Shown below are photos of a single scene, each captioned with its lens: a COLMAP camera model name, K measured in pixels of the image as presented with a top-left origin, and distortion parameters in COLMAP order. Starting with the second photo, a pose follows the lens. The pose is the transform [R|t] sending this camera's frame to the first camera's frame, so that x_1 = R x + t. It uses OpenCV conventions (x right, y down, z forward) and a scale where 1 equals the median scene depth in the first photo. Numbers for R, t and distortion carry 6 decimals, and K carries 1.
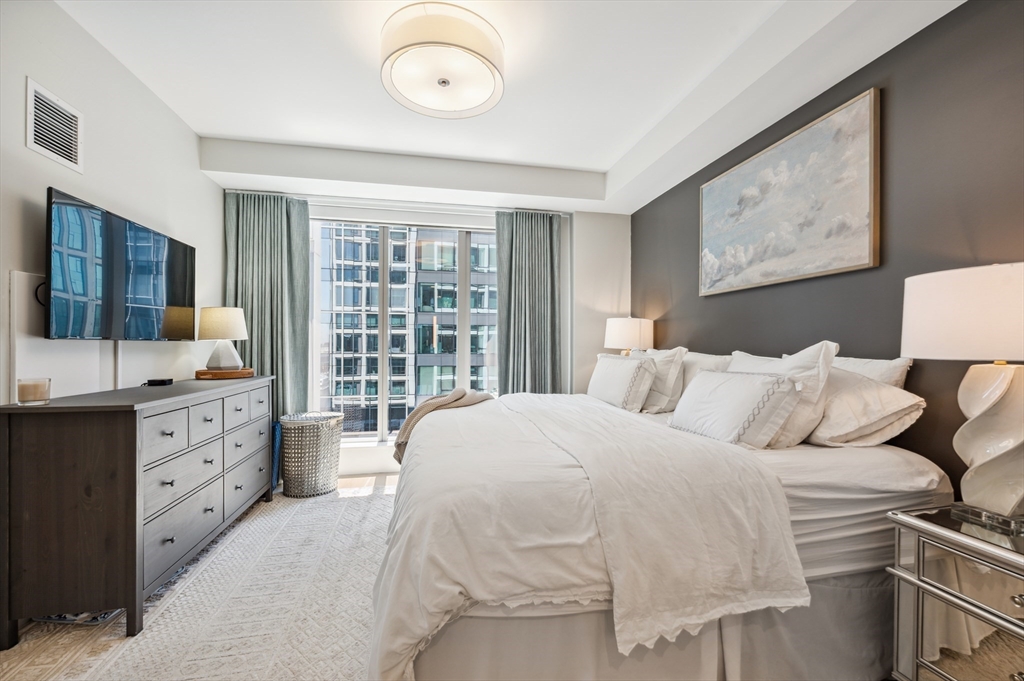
lens RADIAL K [[409.5, 0, 511.4], [0, 409.5, 343.8], [0, 0, 1]] dist [-0.000797, 0.000053]
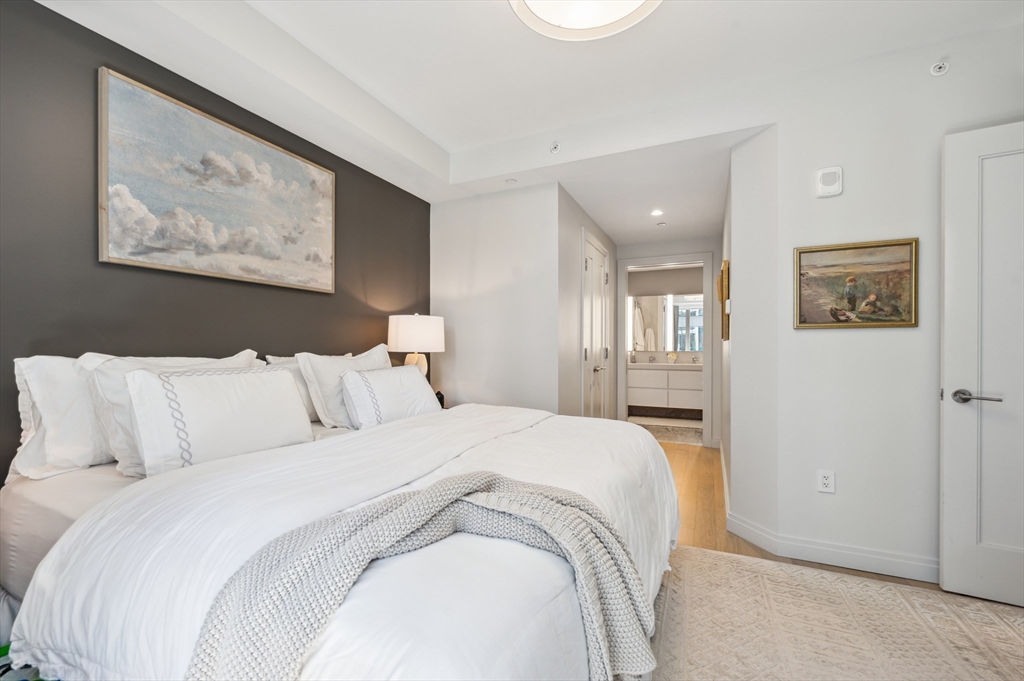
lens RADIAL K [[409.5, 0, 511.4], [0, 409.5, 343.8], [0, 0, 1]] dist [-0.000797, 0.000053]
pose [[-0.794555, 0.000630, 0.607192, -0.409364], [-0.001992, 0.999991, -0.003643, -0.000988], [-0.607189, -0.004104, -0.794547, 1.375820]]
